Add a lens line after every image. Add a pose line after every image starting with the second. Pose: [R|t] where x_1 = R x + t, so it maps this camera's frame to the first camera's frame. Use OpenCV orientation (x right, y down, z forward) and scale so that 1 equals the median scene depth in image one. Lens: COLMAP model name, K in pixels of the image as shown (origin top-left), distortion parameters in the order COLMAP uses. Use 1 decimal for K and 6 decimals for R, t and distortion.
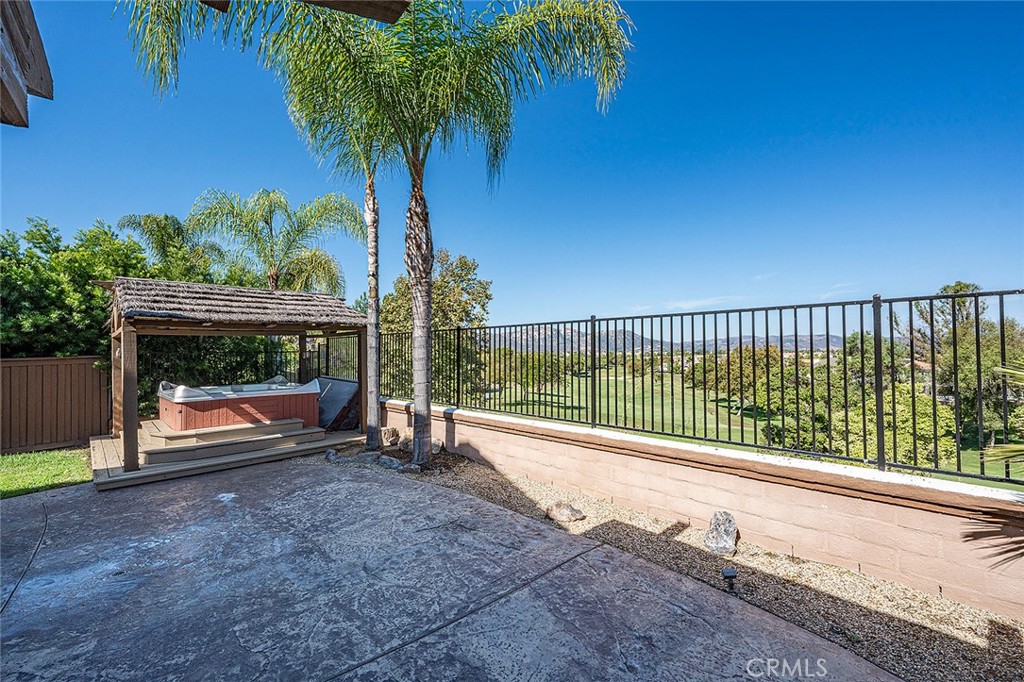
lens RADIAL K [[433.8, 0, 512.0], [0, 433.8, 341.0], [0, 0, 1]] dist [-0.014537, -0.000008]
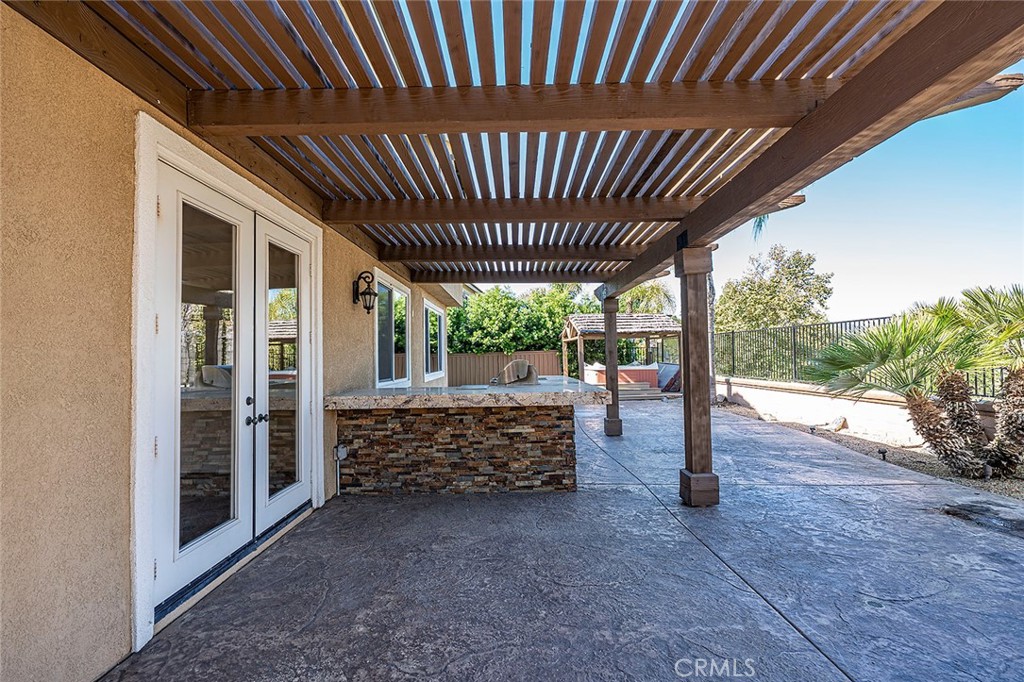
lens RADIAL K [[456.9, 0, 512.0], [0, 456.9, 341.0], [0, 0, 1]] dist [-0.000320, -0.000219]
pose [[0.743962, -0.021776, -0.667867, 0.384722], [0.021355, 0.999733, -0.008808, 0.004567], [0.667880, -0.007709, 0.744229, -0.838902]]
